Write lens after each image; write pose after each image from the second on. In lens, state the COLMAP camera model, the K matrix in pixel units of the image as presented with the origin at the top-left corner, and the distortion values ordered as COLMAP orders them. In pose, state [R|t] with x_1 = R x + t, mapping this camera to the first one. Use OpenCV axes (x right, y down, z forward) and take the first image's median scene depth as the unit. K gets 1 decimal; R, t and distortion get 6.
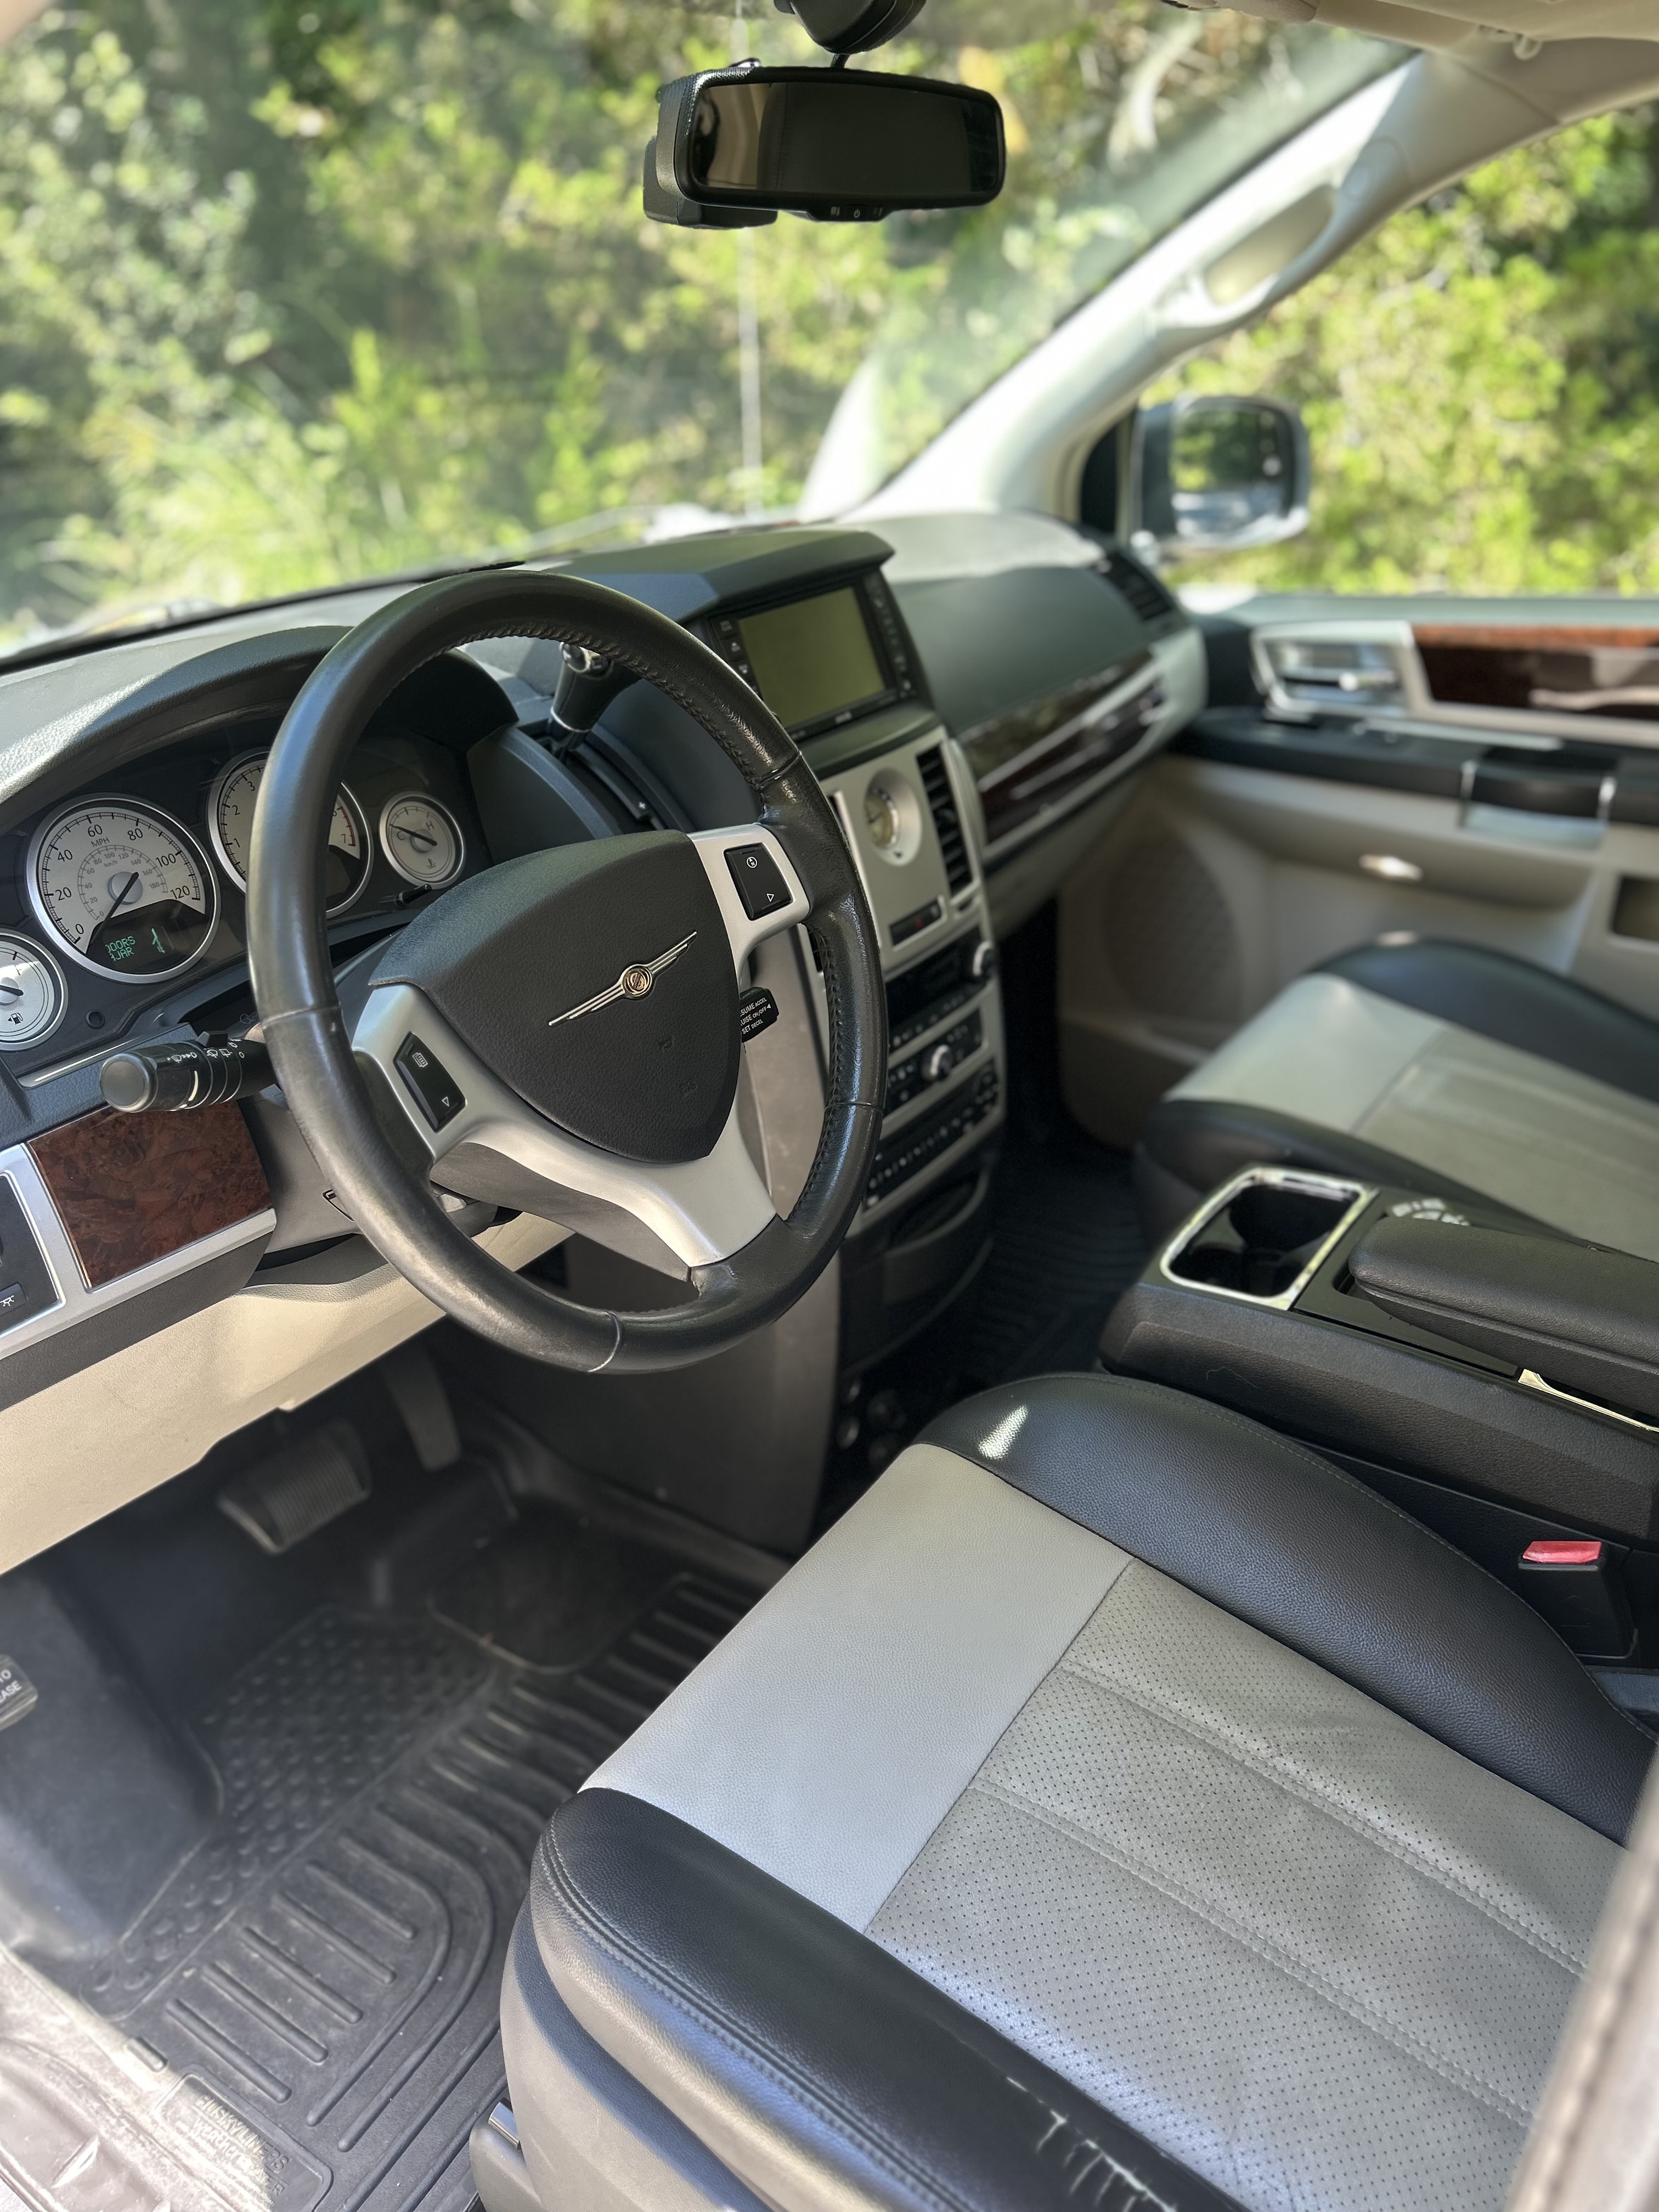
lens RADIAL K [[1690.0, 0, 829.5], [0, 1690.0, 1106.0], [0, 0, 1]] dist [0.040238, -0.000361]
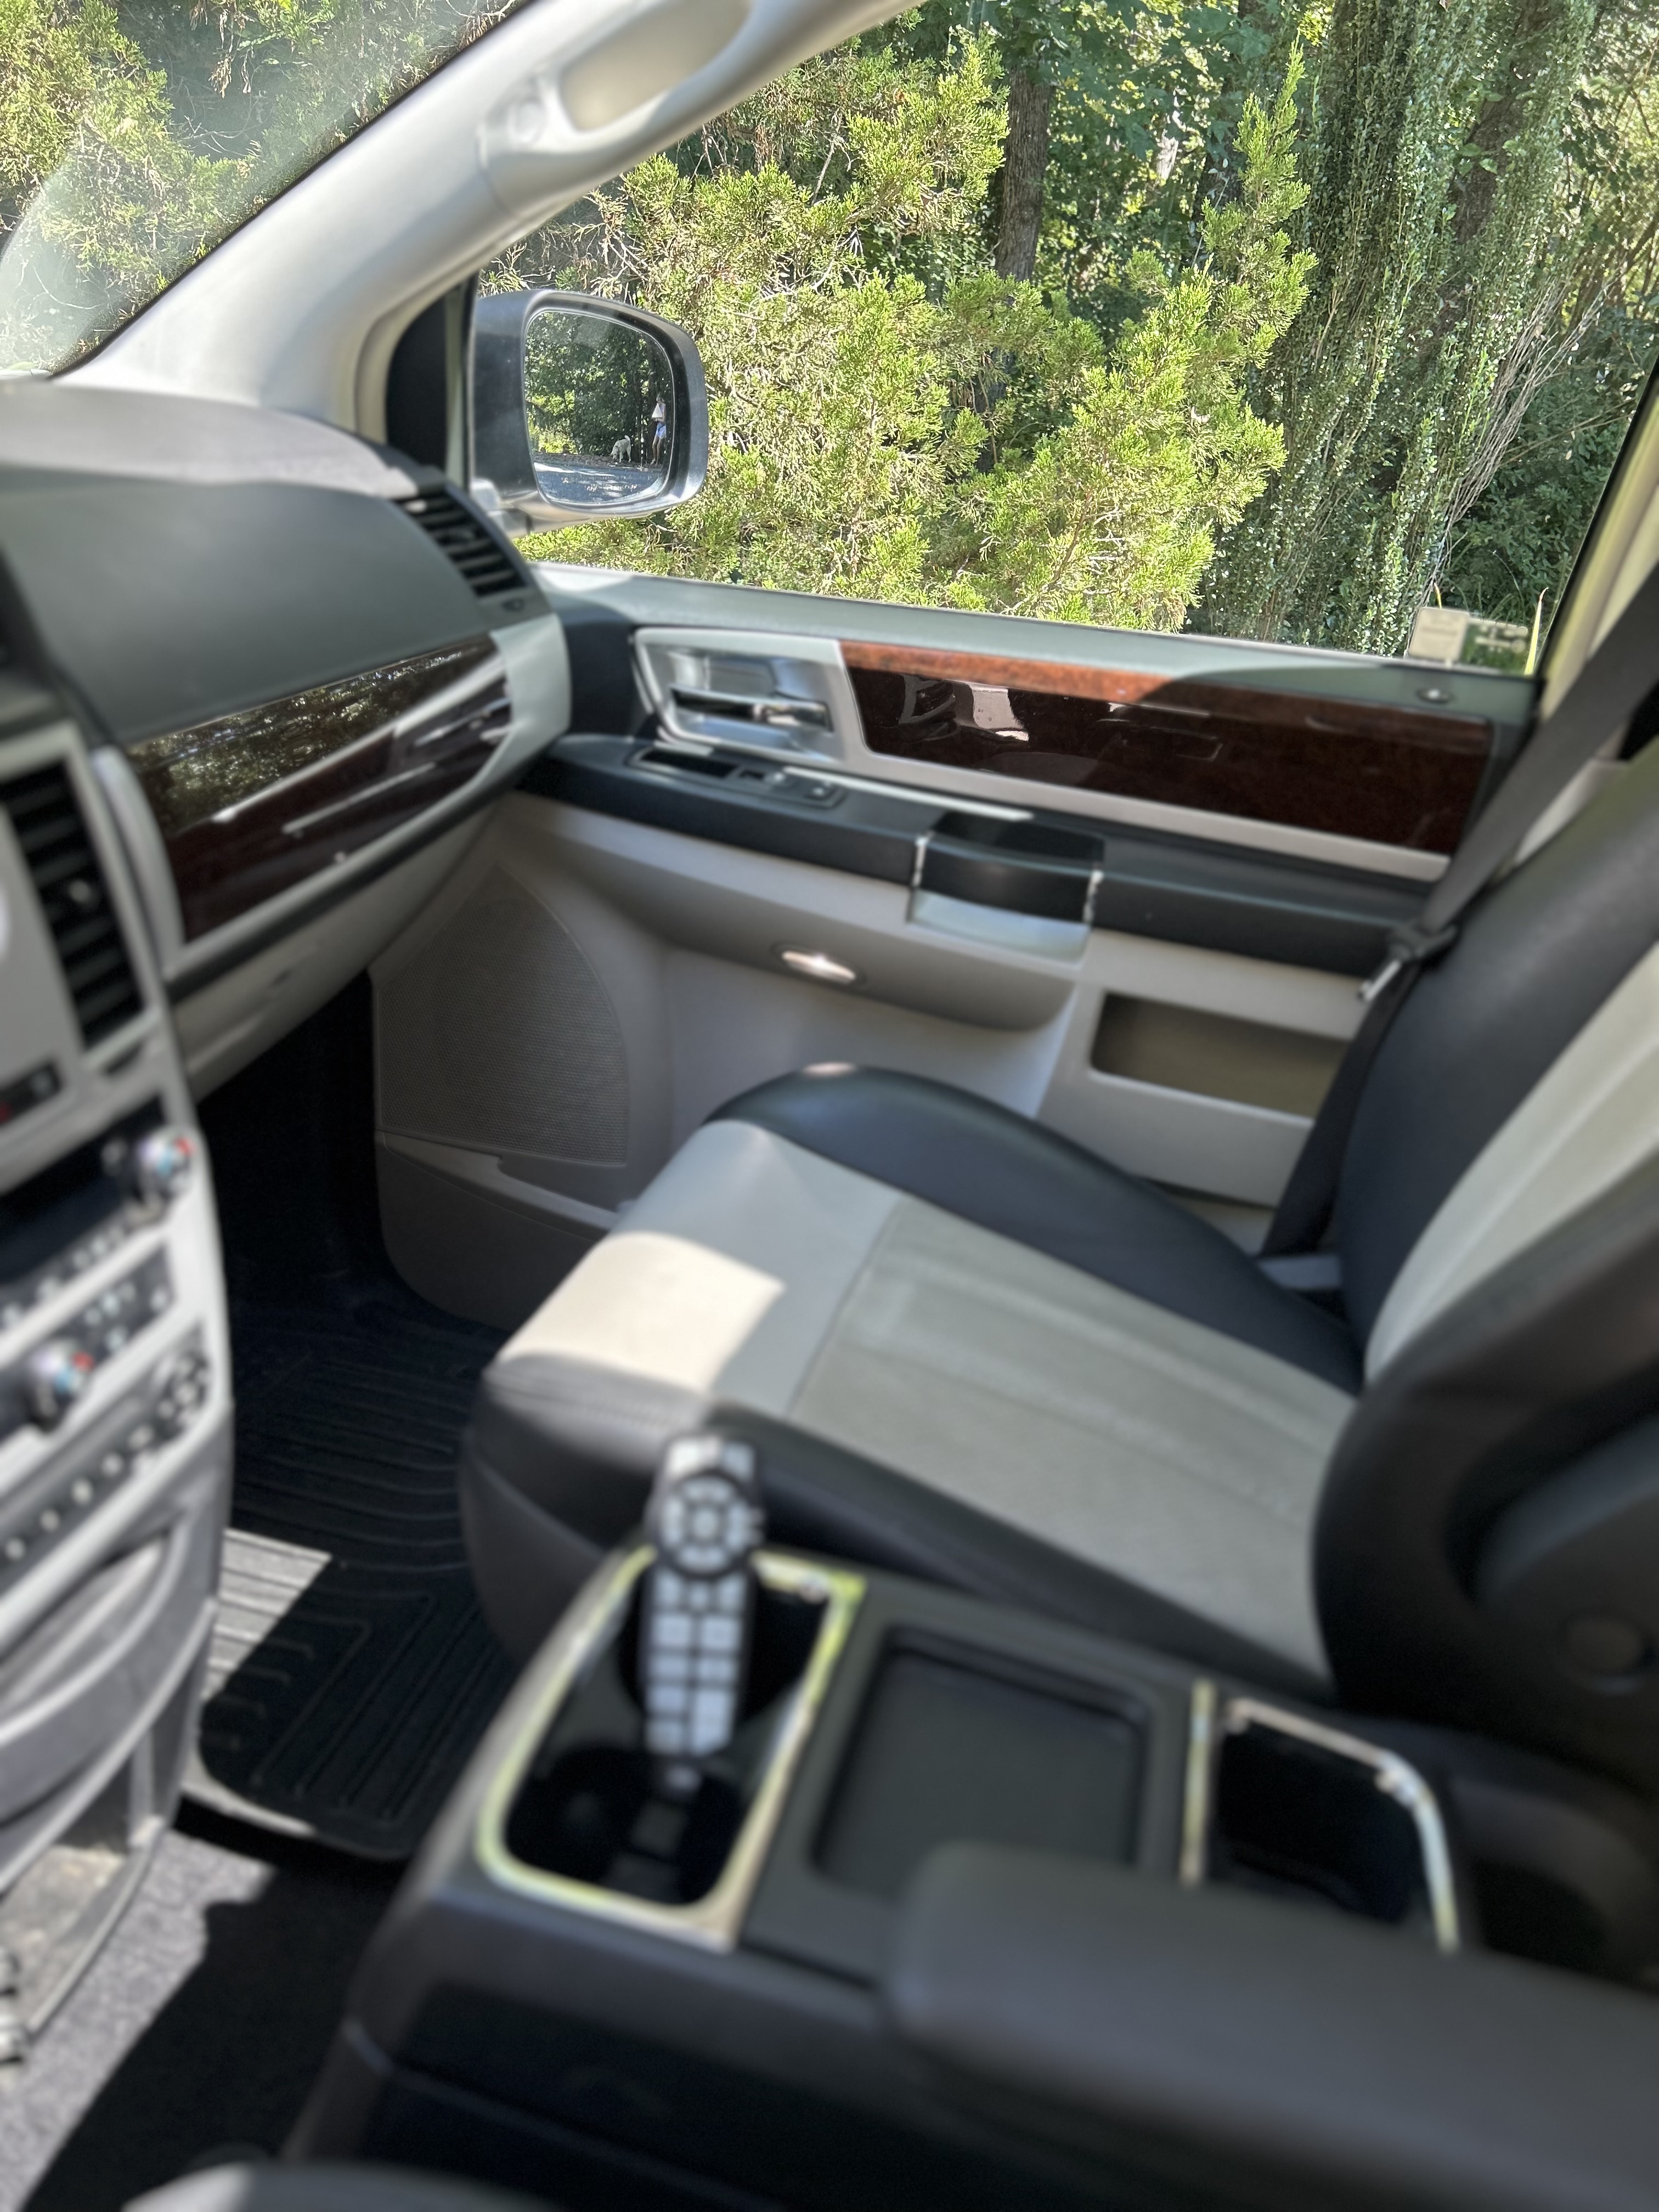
lens RADIAL K [[1726.7, 0, 826.8], [0, 1726.7, 1139.5], [0, 0, 1]] dist [-0.000862, 0.000054]
pose [[0.933990, -0.004036, 0.357277, 0.066232], [0.002593, 0.999986, 0.004516, -0.069189], [-0.357290, -0.003292, 0.933988, 0.300839]]
